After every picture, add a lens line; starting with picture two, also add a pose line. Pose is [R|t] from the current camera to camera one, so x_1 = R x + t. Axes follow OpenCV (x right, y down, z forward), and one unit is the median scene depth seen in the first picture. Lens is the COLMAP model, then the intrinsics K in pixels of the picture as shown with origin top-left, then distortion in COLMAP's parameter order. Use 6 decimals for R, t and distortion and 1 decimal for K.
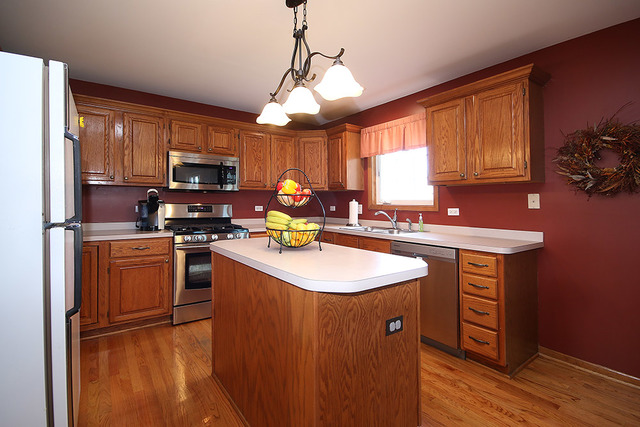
lens RADIAL K [[295.3, 0, 320.0], [0, 295.3, 206.9], [0, 0, 1]] dist [0.002548, -0.000224]
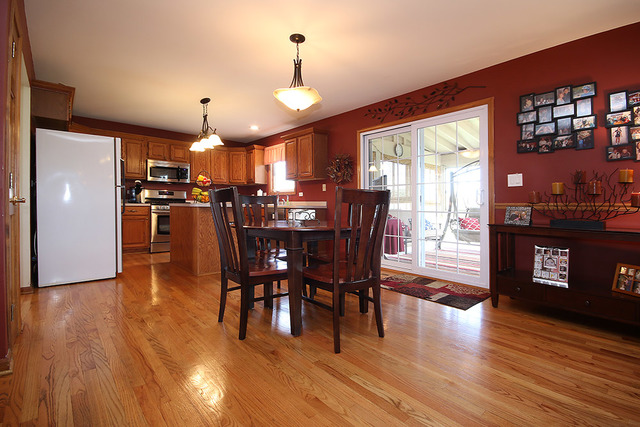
lens RADIAL K [[295.3, 0, 319.3], [0, 295.3, 215.2], [0, 0, 1]] dist [0.002548, -0.000224]
pose [[0.997061, 0.007366, 0.076257, 0.383152], [-0.008892, 0.999767, 0.019689, 0.102909], [-0.076094, -0.020309, 0.996894, -0.850841]]
